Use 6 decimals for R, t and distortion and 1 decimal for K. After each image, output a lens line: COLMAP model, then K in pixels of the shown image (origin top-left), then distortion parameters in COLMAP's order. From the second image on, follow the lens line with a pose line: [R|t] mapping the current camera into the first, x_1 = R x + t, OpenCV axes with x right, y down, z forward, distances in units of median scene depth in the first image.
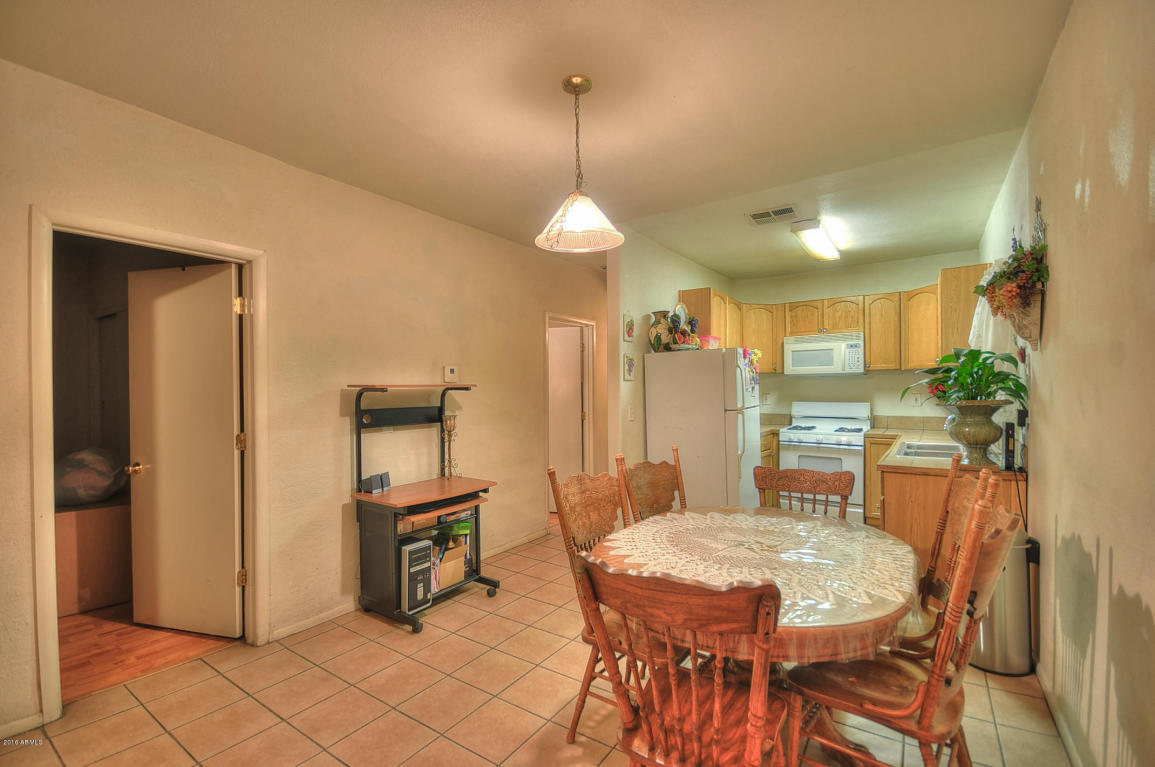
lens RADIAL K [[506.4, 0, 573.3], [0, 506.4, 392.5], [0, 0, 1]] dist [-0.004637, -0.000263]
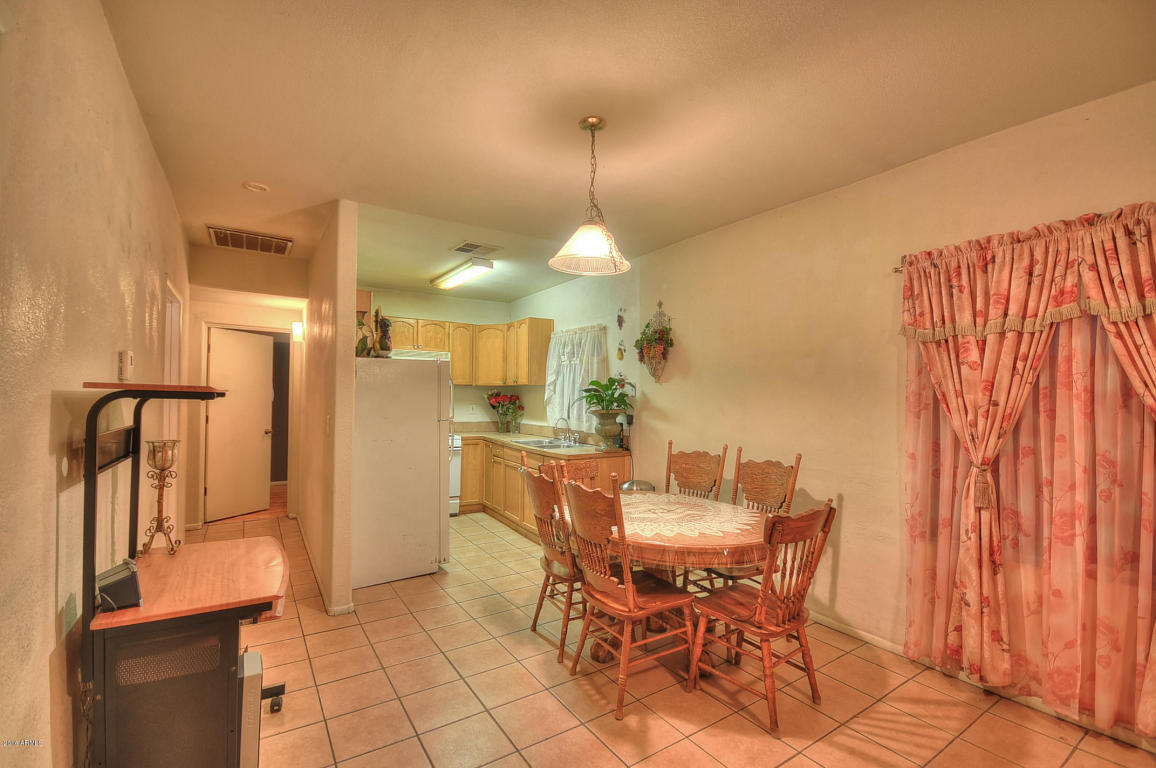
lens RADIAL K [[506.8, 0, 577.8], [0, 506.8, 395.2], [0, 0, 1]] dist [-0.004637, -0.000263]
pose [[0.380603, 0.020396, 0.924514, -0.432232], [-0.009102, 0.999791, -0.018309, 0.000762], [-0.924694, -0.001447, 0.380709, 0.267888]]
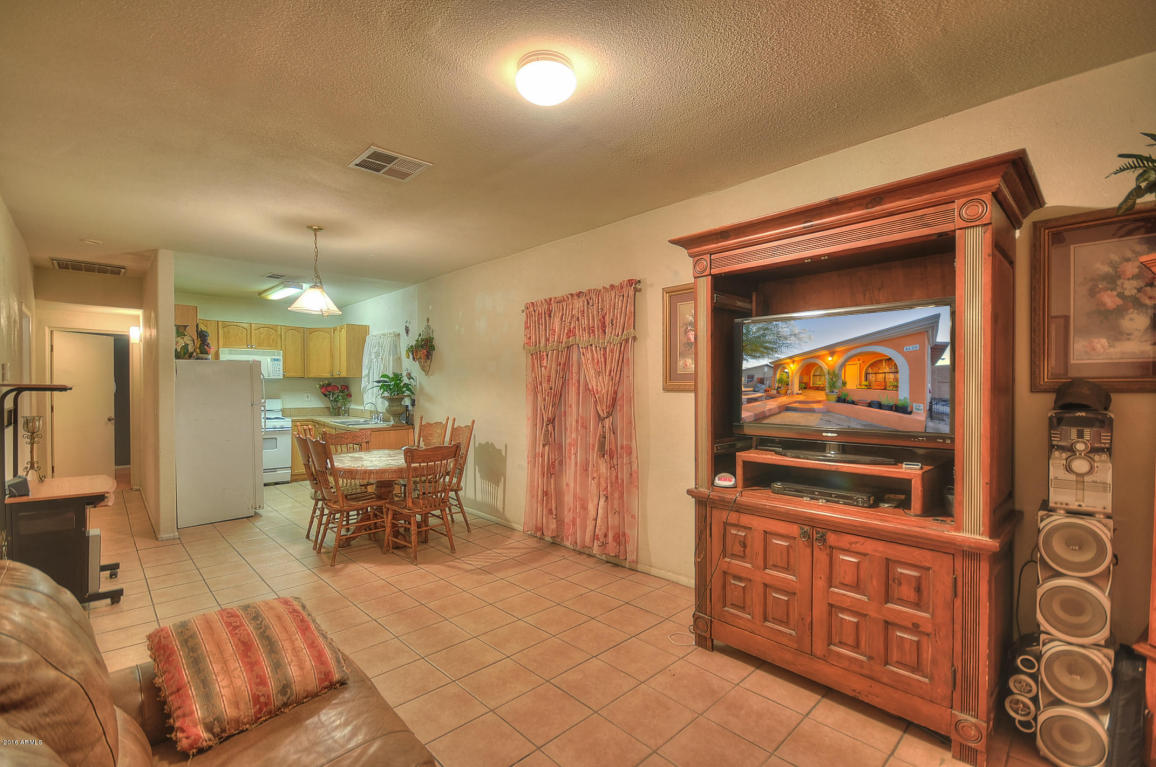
lens RADIAL K [[506.8, 0, 583.7], [0, 506.8, 394.4], [0, 0, 1]] dist [-0.004637, -0.000263]
pose [[0.196564, -0.004711, 0.980480, -0.706803], [0.003514, 0.999985, 0.004100, 0.003790], [-0.980485, 0.002639, 0.196578, -0.145521]]
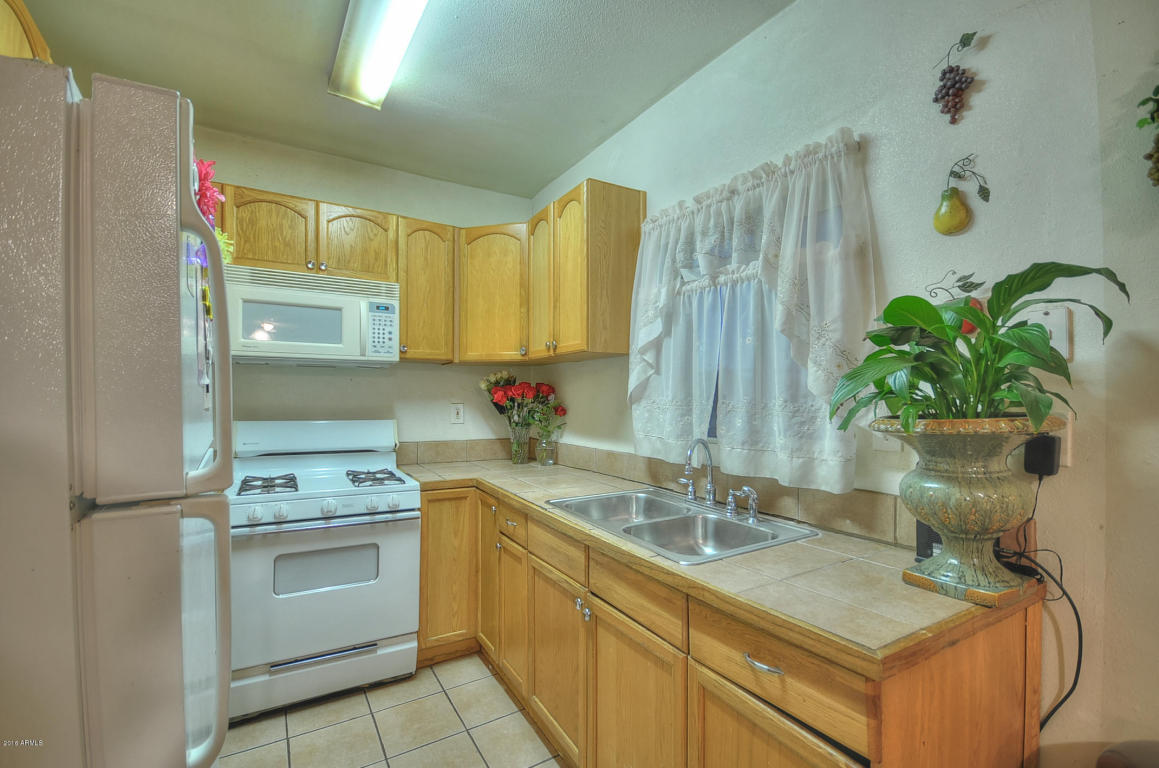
lens RADIAL K [[508.1, 0, 579.0], [0, 508.1, 394.0], [0, 0, 1]] dist [-0.004637, -0.000263]
pose [[0.399009, 0.021112, 0.916704, 0.176882], [-0.000807, 0.999743, -0.022673, 0.005277], [-0.916947, 0.008307, 0.398923, 0.639882]]
